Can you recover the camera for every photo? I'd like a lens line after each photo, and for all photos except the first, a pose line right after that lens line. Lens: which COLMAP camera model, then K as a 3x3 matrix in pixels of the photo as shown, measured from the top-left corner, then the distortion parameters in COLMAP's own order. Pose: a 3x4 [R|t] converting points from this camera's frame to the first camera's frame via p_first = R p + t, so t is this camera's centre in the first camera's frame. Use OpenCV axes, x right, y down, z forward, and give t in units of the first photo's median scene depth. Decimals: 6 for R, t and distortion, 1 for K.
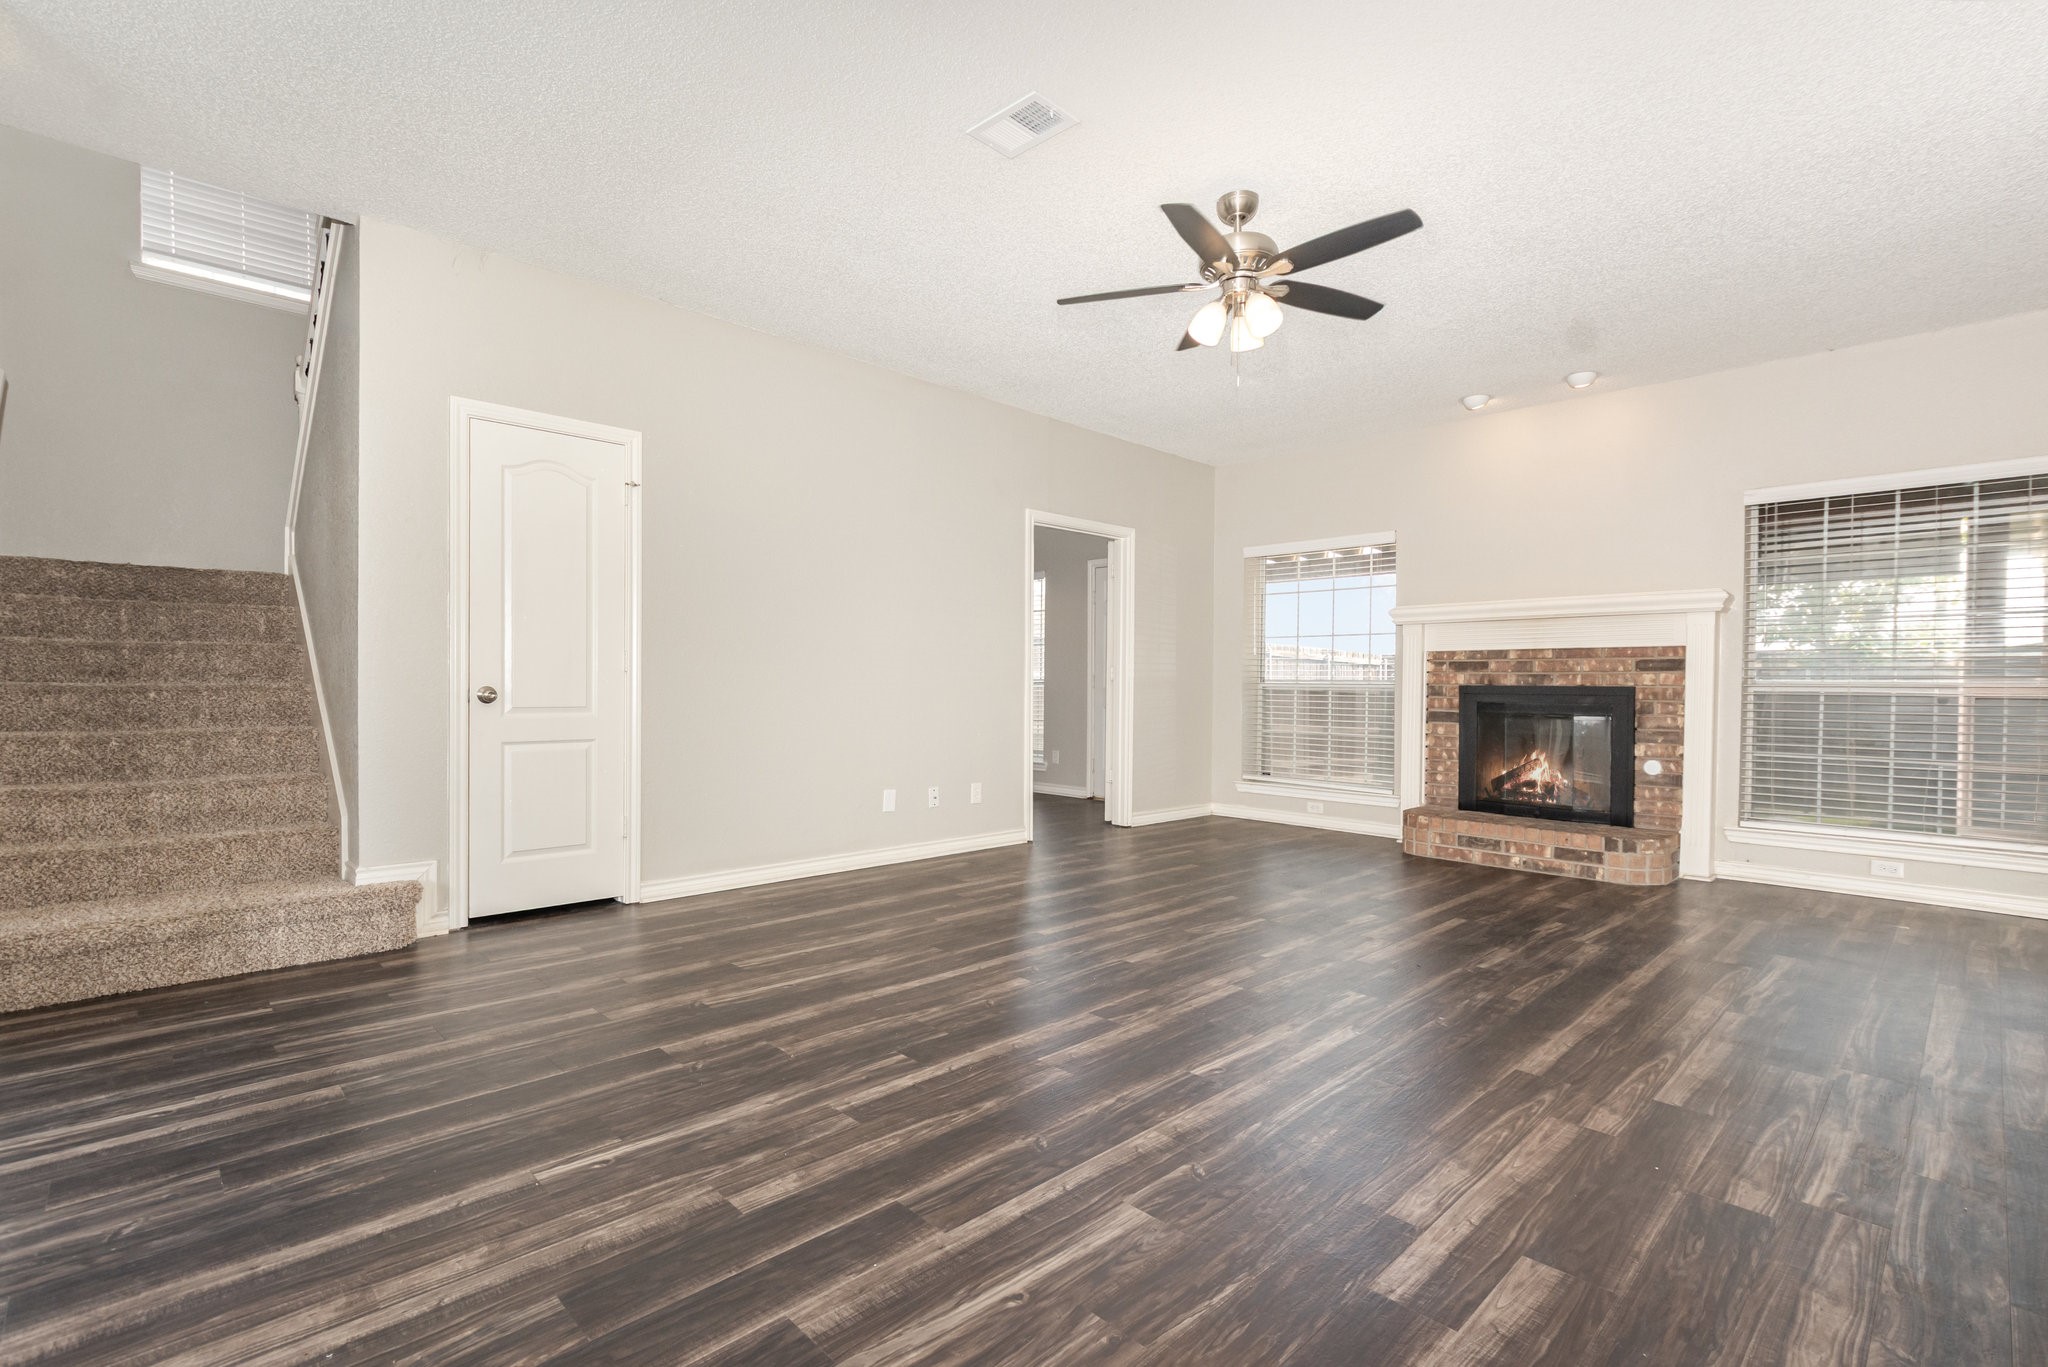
lens RADIAL K [[933.7, 0, 1039.8], [0, 933.7, 690.0], [0, 0, 1]] dist [0.000524, -0.000410]
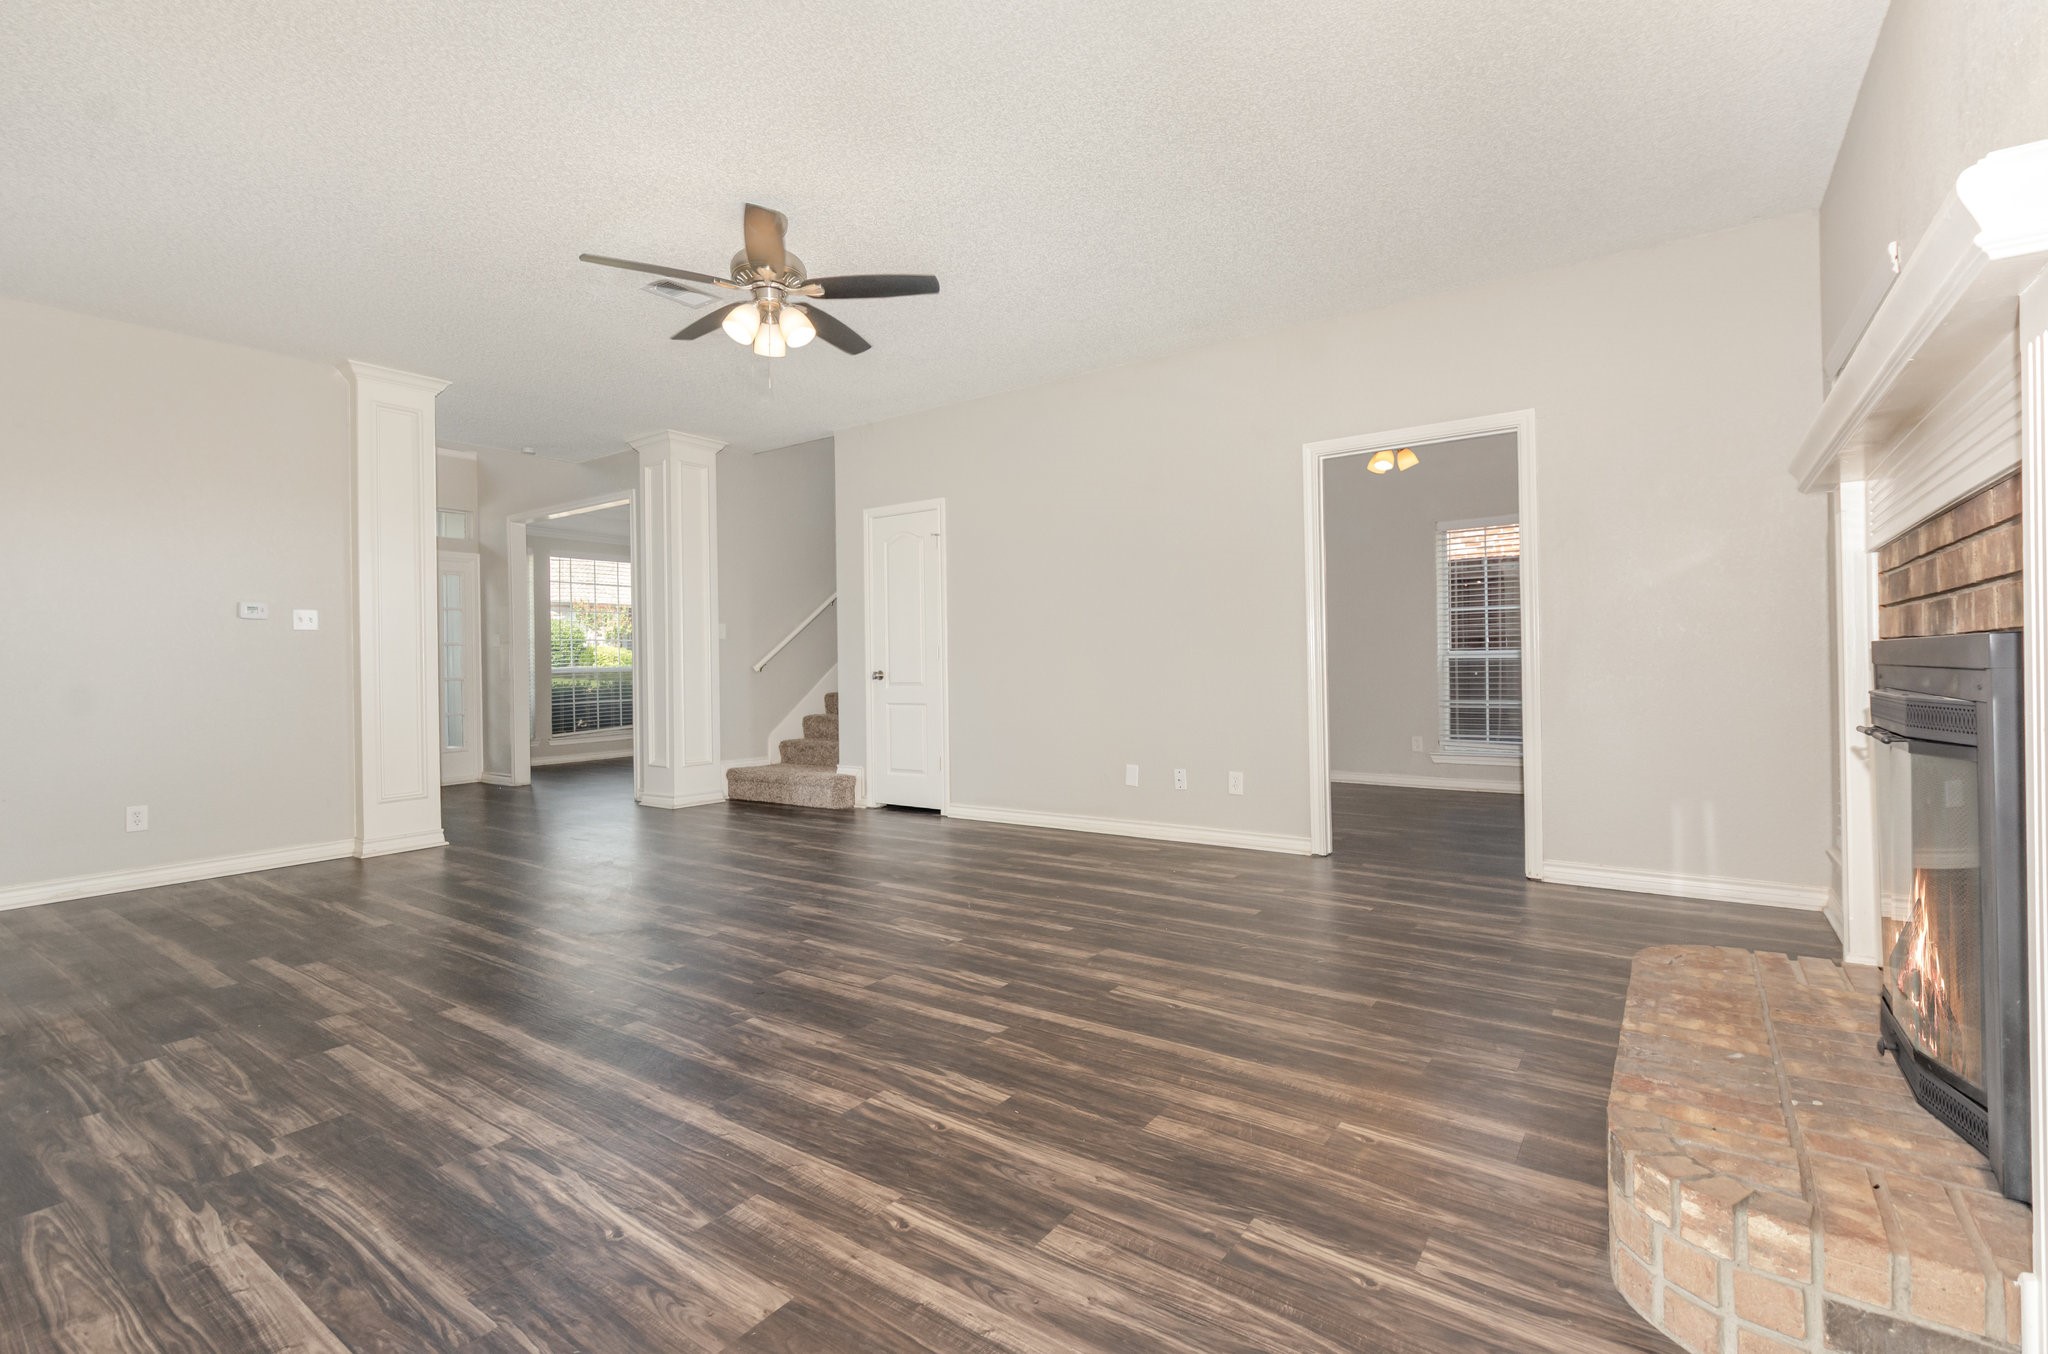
lens RADIAL K [[891.5, 0, 1024.0], [0, 891.5, 677.0], [0, 0, 1]] dist [-0.002310, -0.000773]
pose [[0.199500, 0.004363, -0.979888, 1.142398], [0.010887, 0.999918, 0.006669, -0.000315], [0.979837, -0.011999, 0.199436, 0.973117]]
